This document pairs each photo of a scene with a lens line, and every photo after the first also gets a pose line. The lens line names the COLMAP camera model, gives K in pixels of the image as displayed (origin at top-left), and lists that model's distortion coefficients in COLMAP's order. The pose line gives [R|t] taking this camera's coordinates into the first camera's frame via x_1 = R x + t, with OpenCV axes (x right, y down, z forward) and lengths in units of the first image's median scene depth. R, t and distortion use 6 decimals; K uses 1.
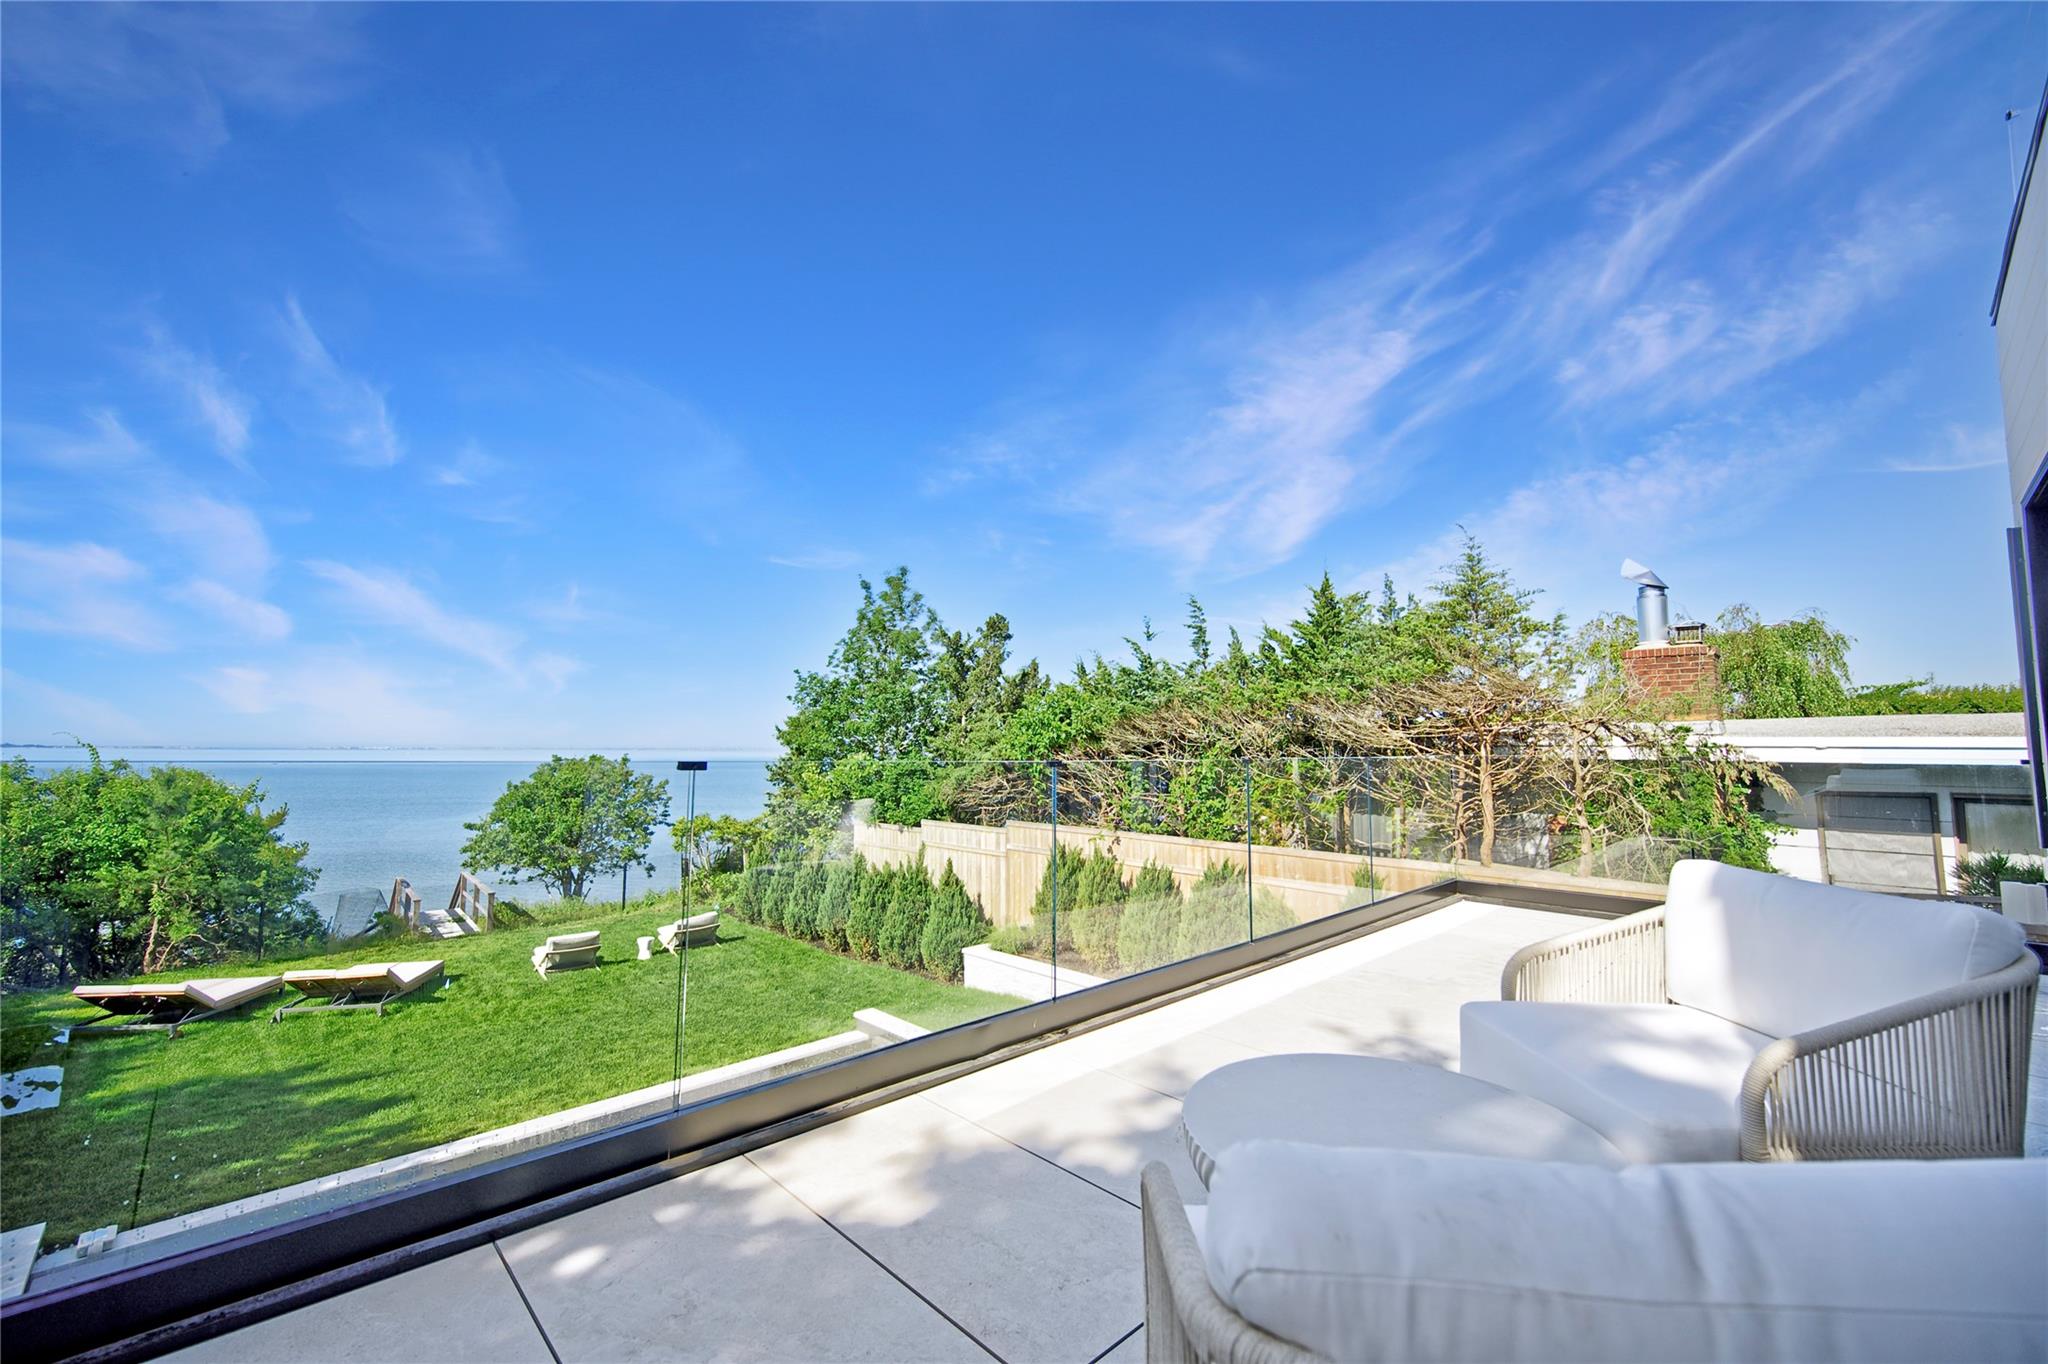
lens RADIAL K [[839.0, 0, 997.0], [0, 839.0, 680.0], [0, 0, 1]] dist [-0.000260, -0.000245]
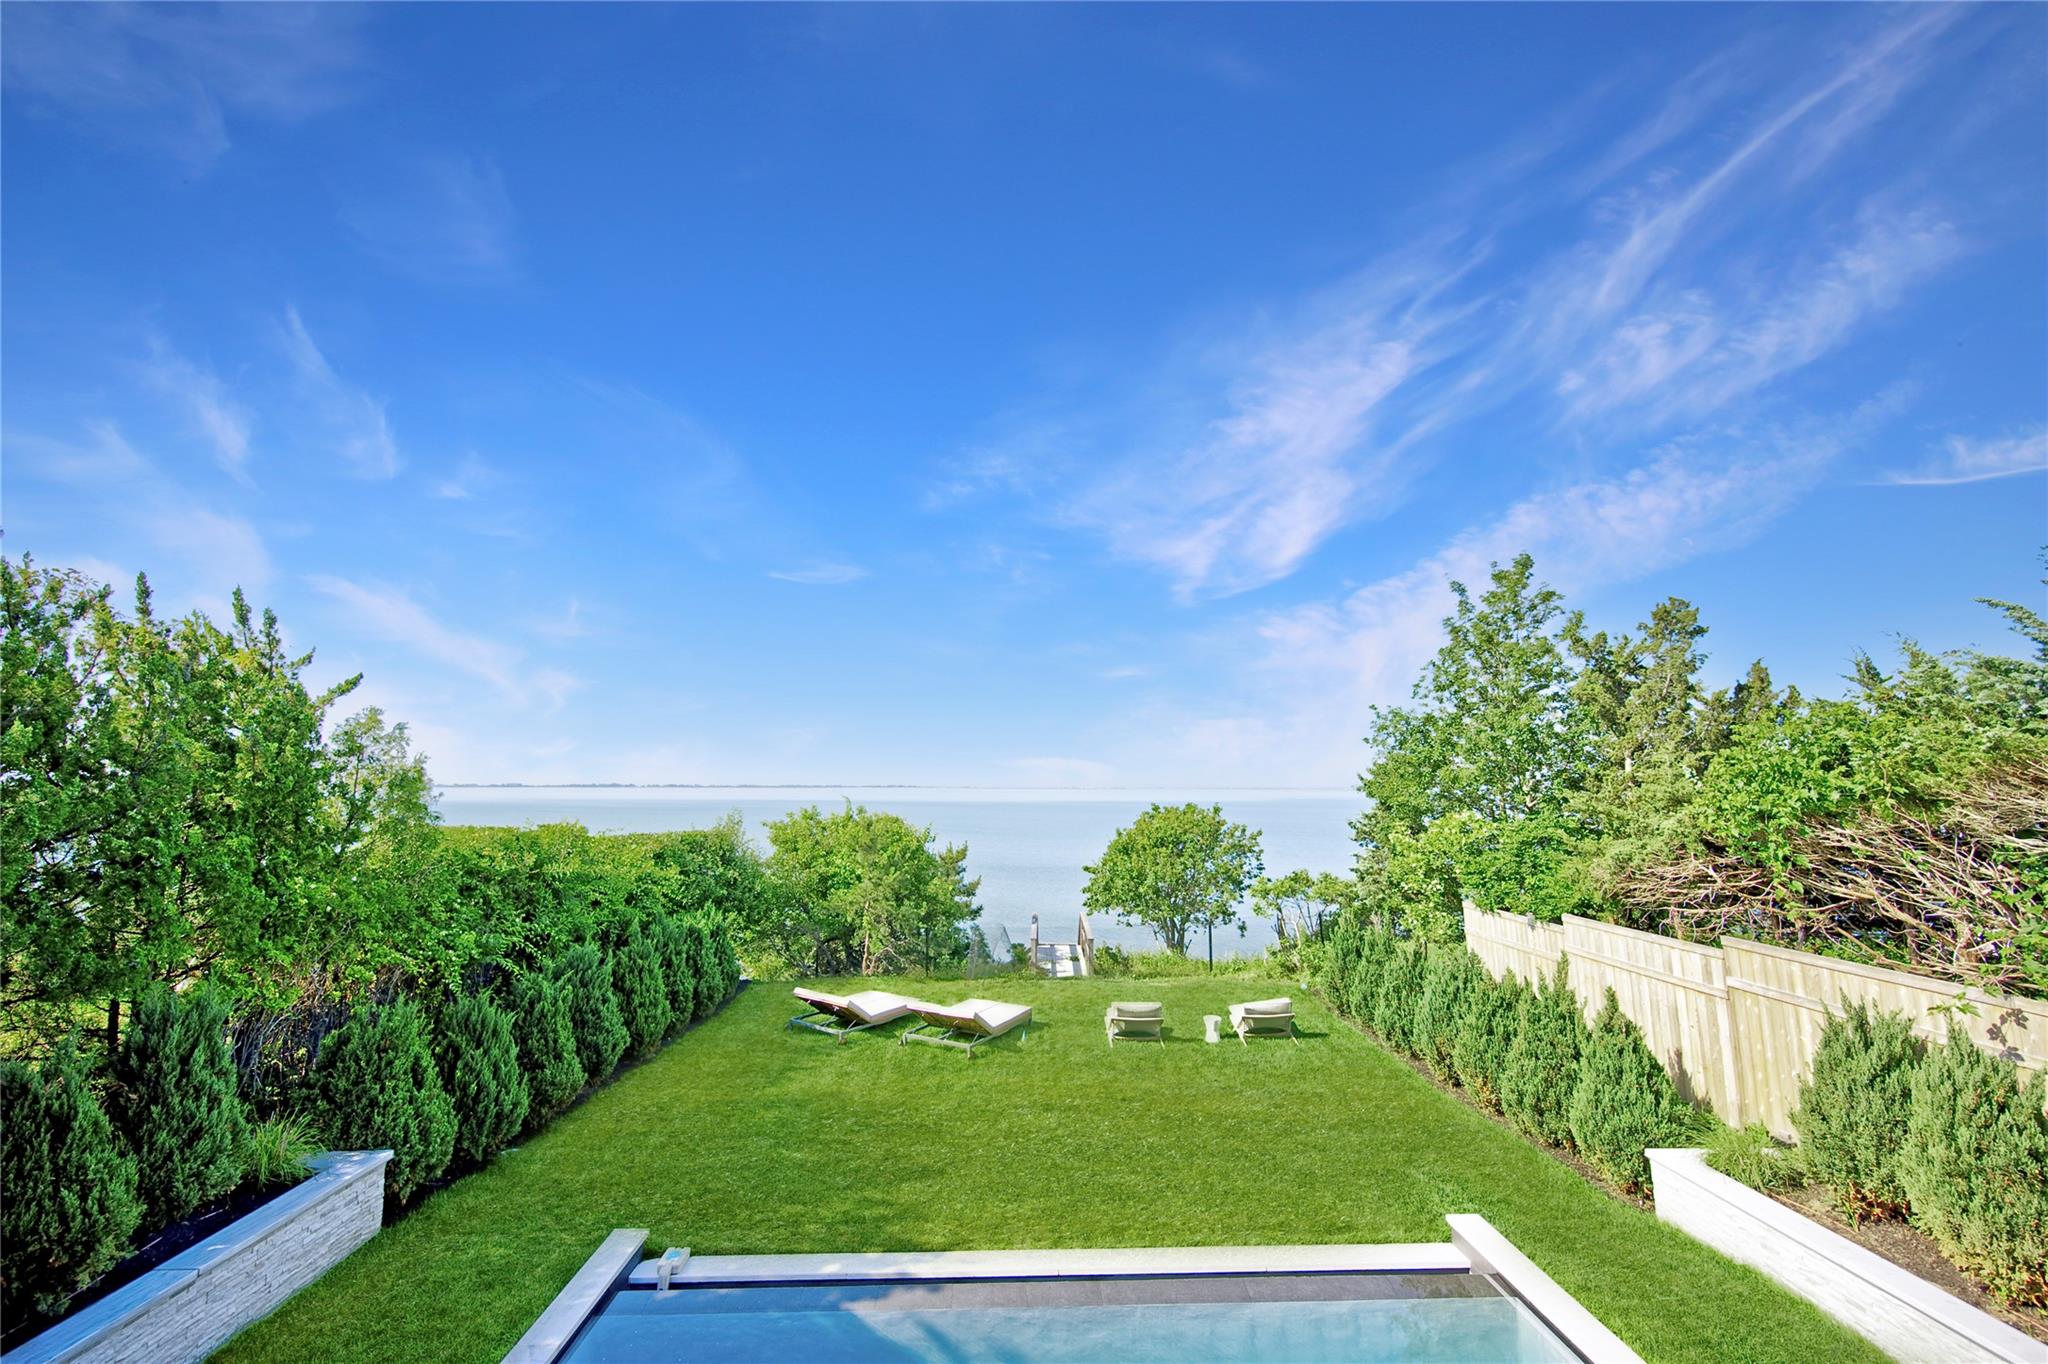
lens RADIAL K [[839.0, 0, 997.0], [0, 839.0, 680.0], [0, 0, 1]] dist [-0.000260, -0.000245]
pose [[0.753828, -0.088577, -0.651074, 0.025213], [0.056967, 0.995951, -0.069539, -0.001188], [0.654598, 0.015330, 0.755822, 0.194552]]
